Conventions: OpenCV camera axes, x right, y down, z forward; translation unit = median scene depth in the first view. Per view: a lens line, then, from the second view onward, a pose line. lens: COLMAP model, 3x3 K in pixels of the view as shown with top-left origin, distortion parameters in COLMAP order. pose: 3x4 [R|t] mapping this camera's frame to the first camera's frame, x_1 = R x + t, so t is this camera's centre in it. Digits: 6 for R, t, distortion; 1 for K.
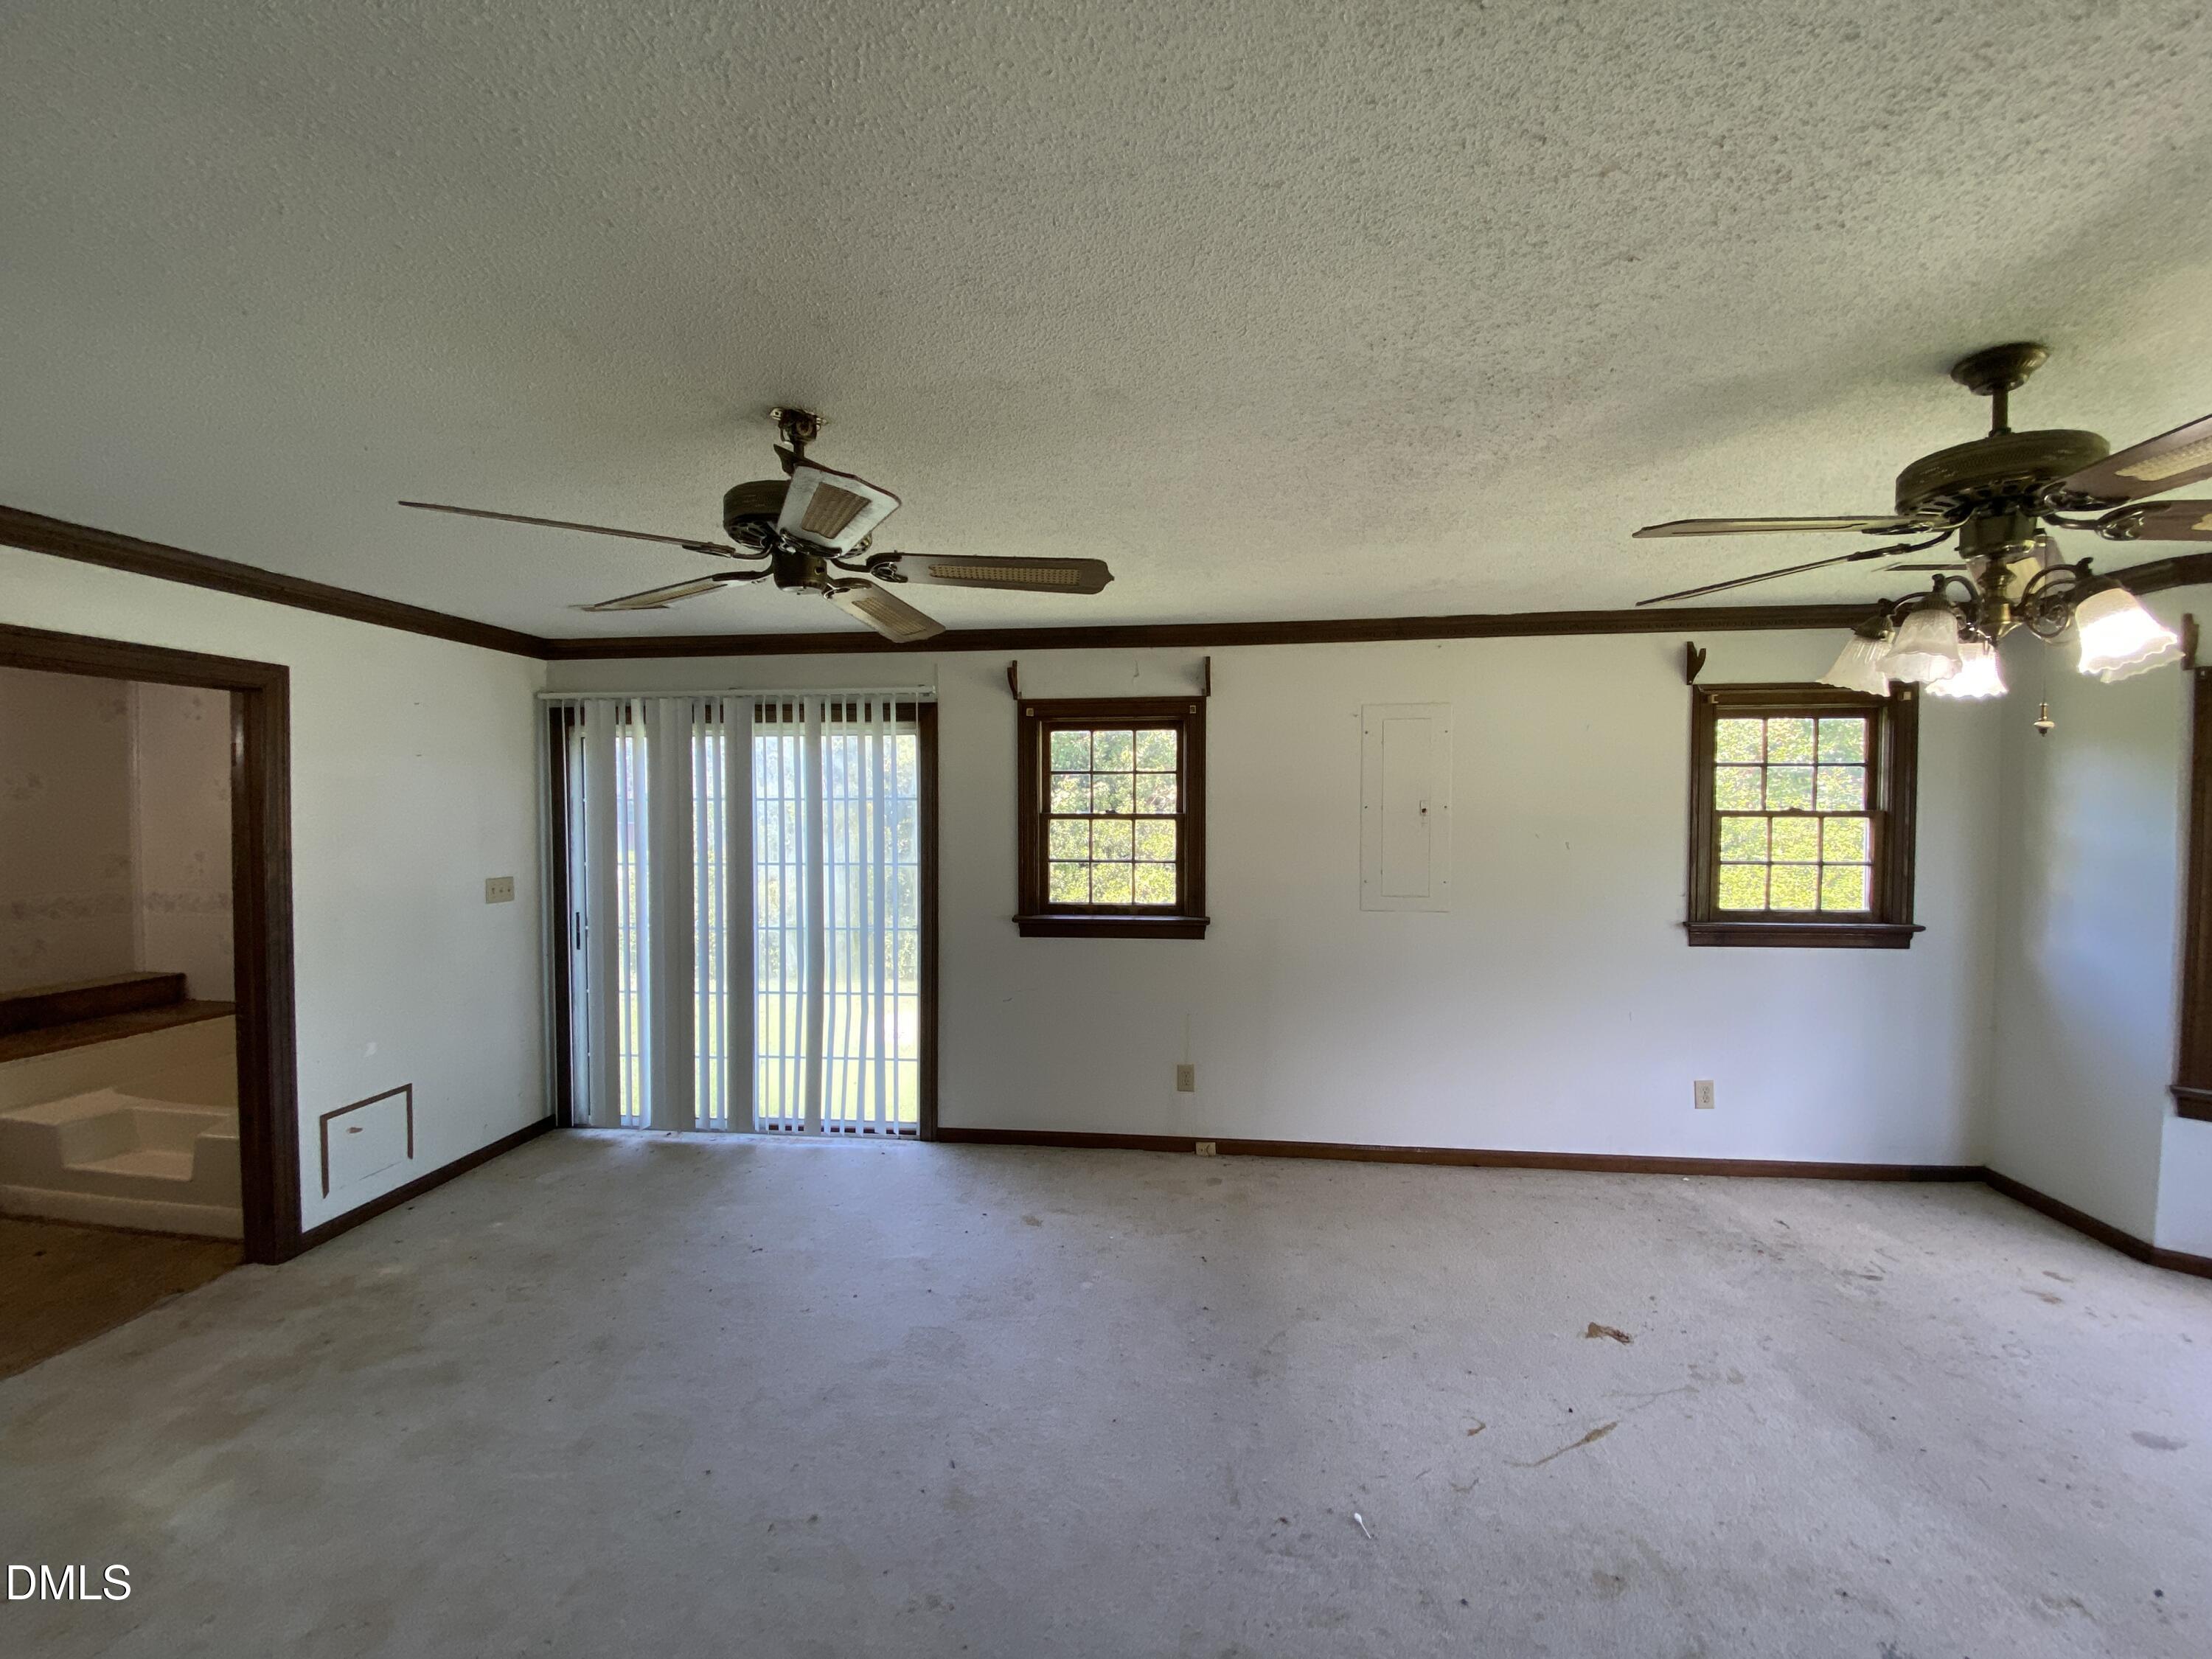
lens RADIAL K [[867.7, 0, 1101.2], [0, 867.7, 812.7], [0, 0, 1]] dist [-0.013858, -0.007175]
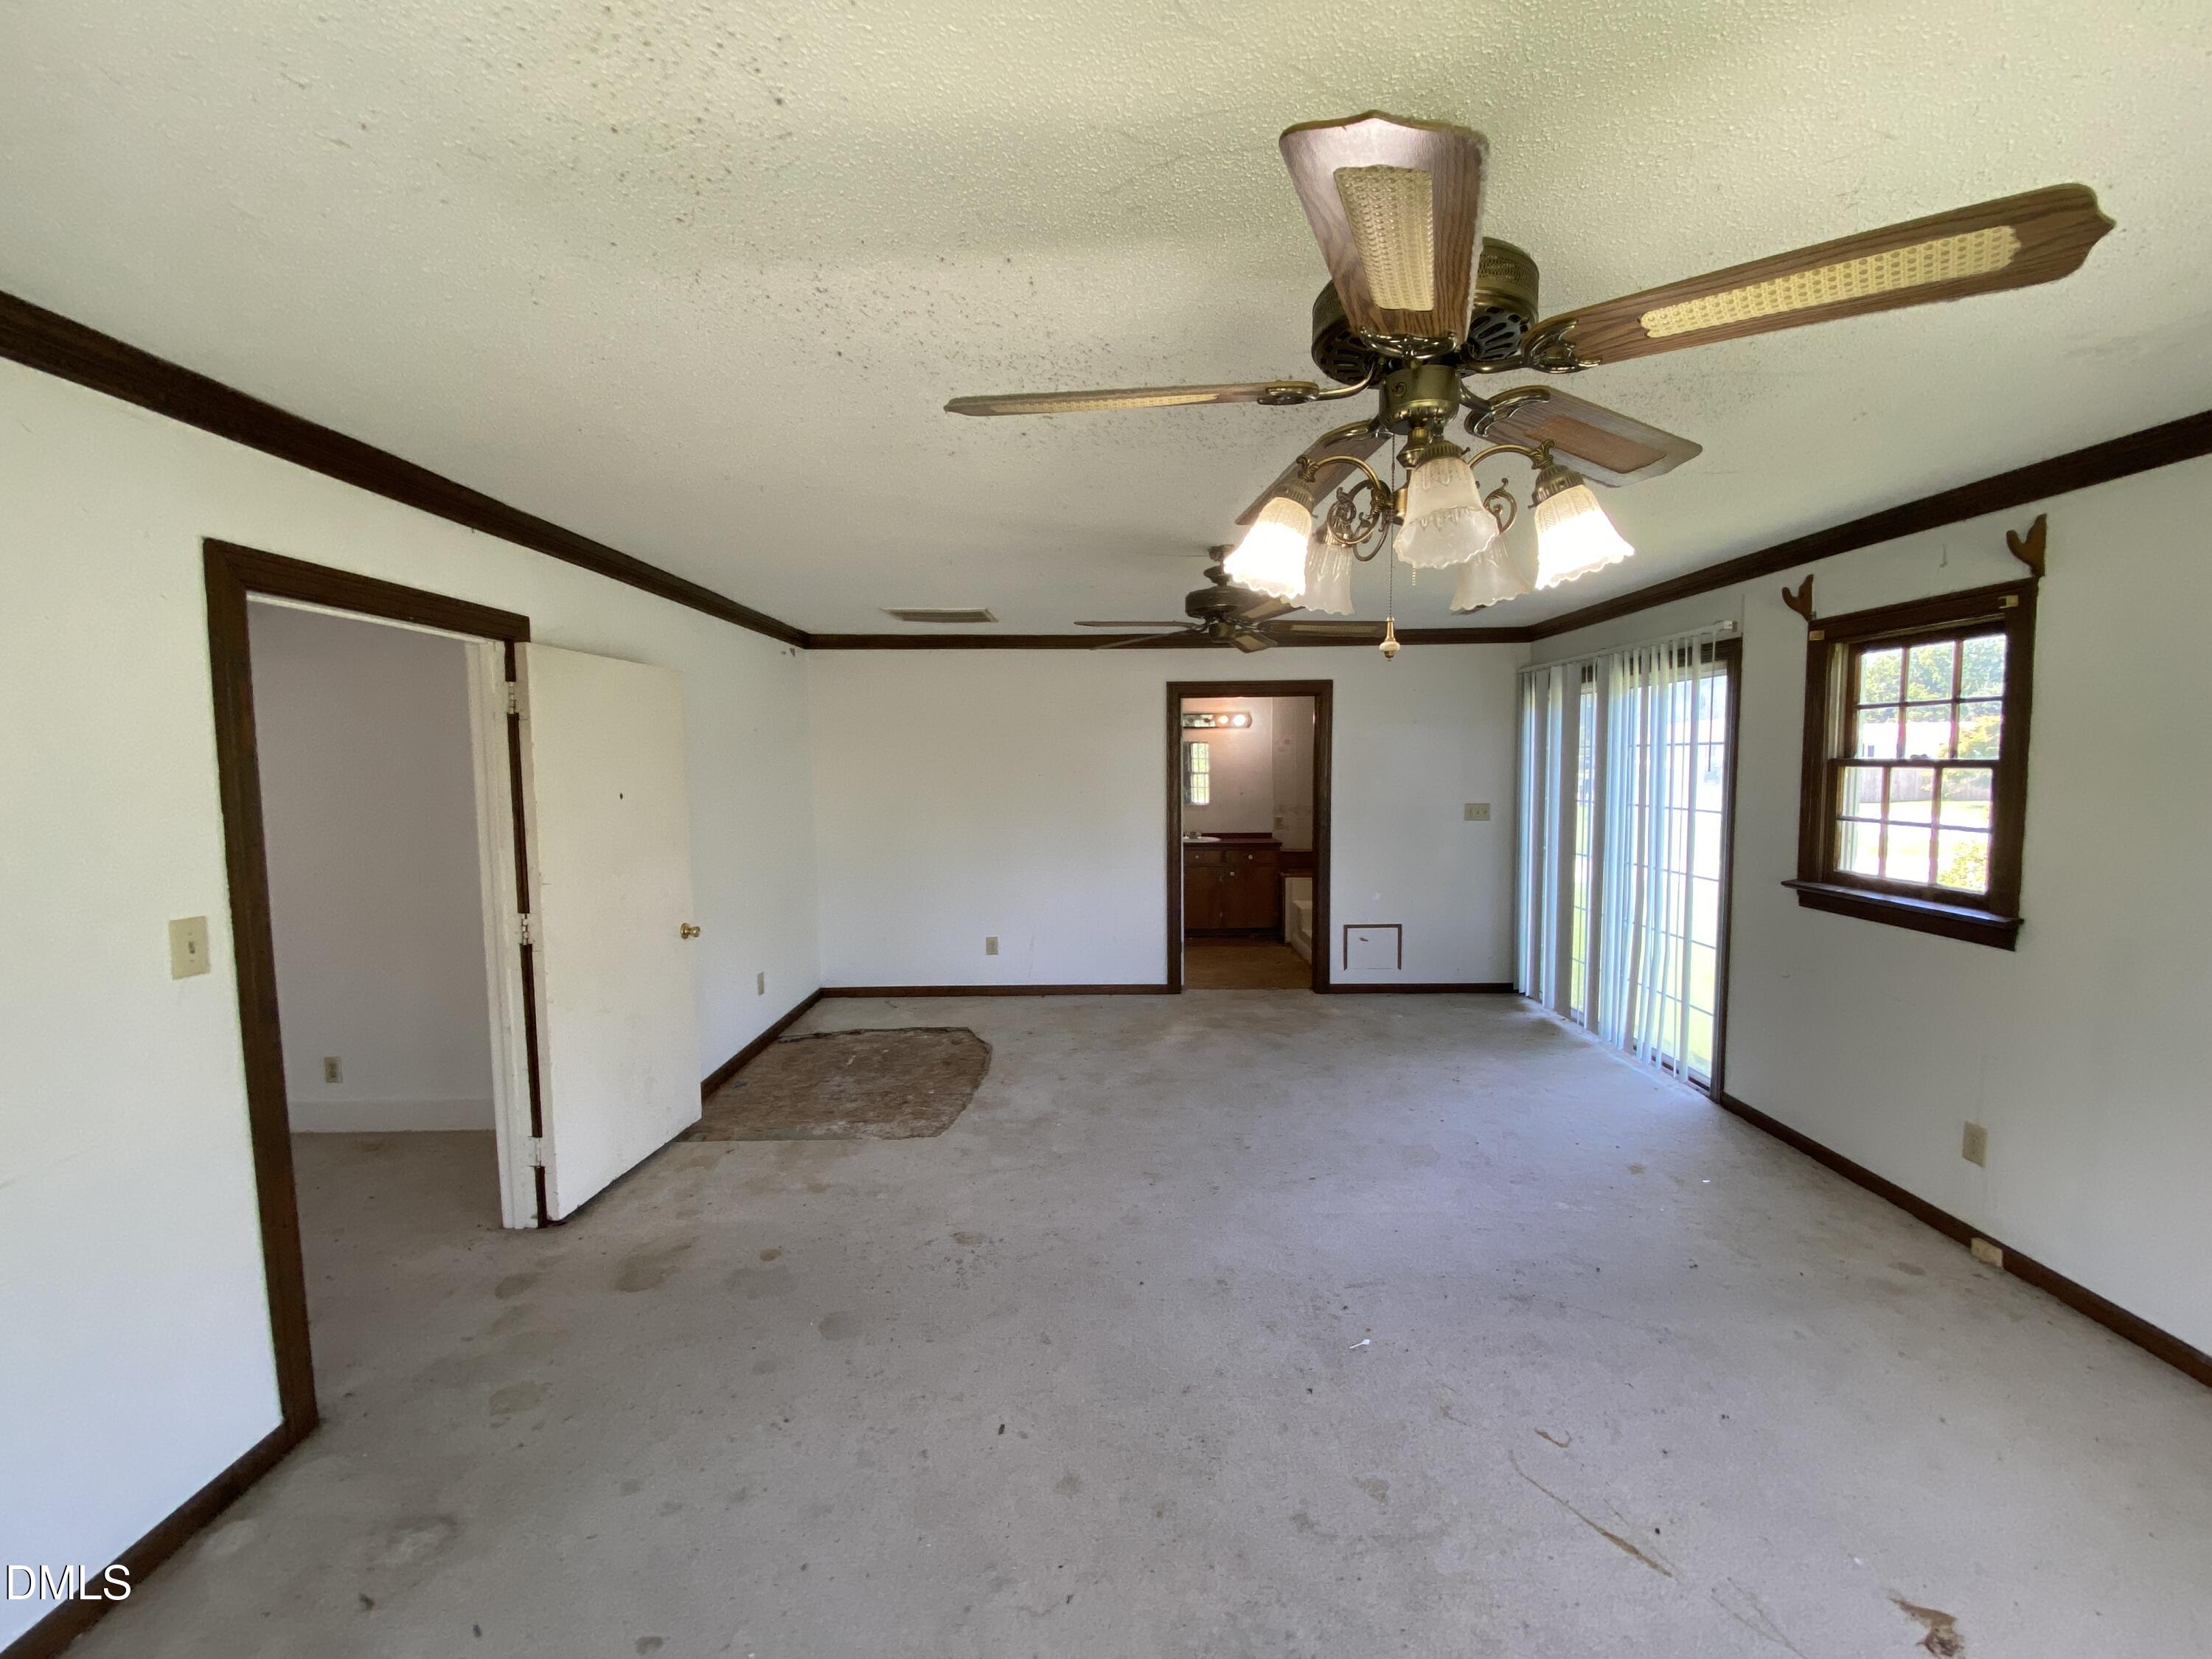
lens RADIAL K [[867.7, 0, 1108.5], [0, 867.7, 830.3], [0, 0, 1]] dist [-0.013858, -0.007175]
pose [[0.103801, 0.082078, -0.991206, 0.678885], [0.005323, 0.996529, 0.083076, -0.002675], [0.994584, -0.013900, 0.103004, 0.245865]]
